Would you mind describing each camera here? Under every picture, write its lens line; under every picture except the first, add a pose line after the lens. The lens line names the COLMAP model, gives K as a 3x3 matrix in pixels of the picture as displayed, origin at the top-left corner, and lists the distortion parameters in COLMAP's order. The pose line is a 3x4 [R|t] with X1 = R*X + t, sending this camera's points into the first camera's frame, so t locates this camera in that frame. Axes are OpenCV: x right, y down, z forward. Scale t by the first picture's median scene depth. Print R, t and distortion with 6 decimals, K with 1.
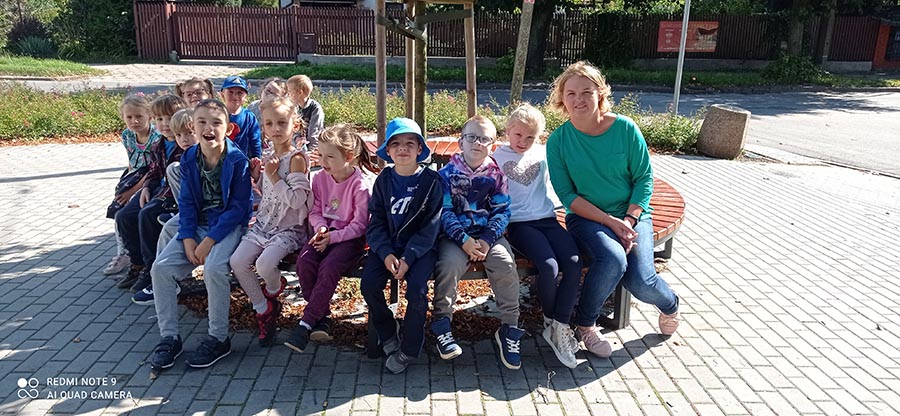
lens RADIAL K [[688.8, 0, 450.0], [0, 688.8, 208.0], [0, 0, 1]] dist [0.109184, -0.189869]
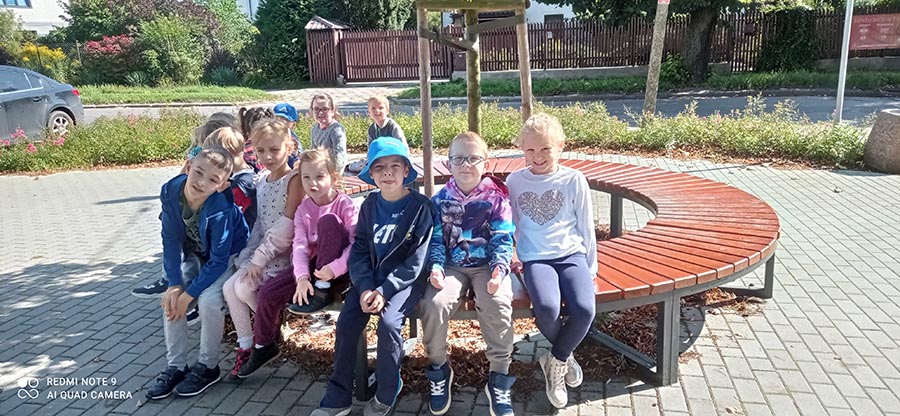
lens RADIAL K [[688.8, 0, 450.0], [0, 688.8, 208.0], [0, 0, 1]] dist [0.109184, -0.189869]
pose [[0.965045, 0.006337, -0.262007, 0.161222], [-0.011655, 0.999756, -0.018750, -0.013931], [0.261824, 0.021148, 0.964884, 0.095800]]
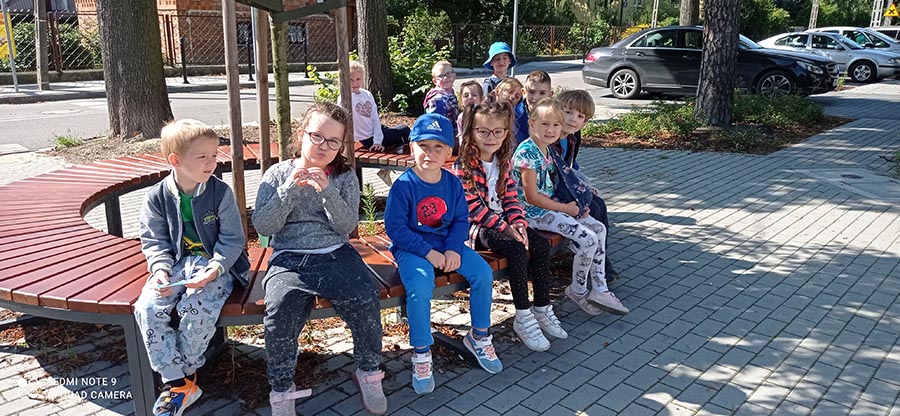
lens RADIAL K [[688.8, 0, 450.0], [0, 688.8, 208.0], [0, 0, 1]] dist [0.109184, -0.189869]
pose [[-0.703864, -0.199124, 0.681854, -0.830983], [0.162850, 0.889104, 0.427755, -0.374804], [-0.691416, 0.412121, -0.593380, 1.457889]]
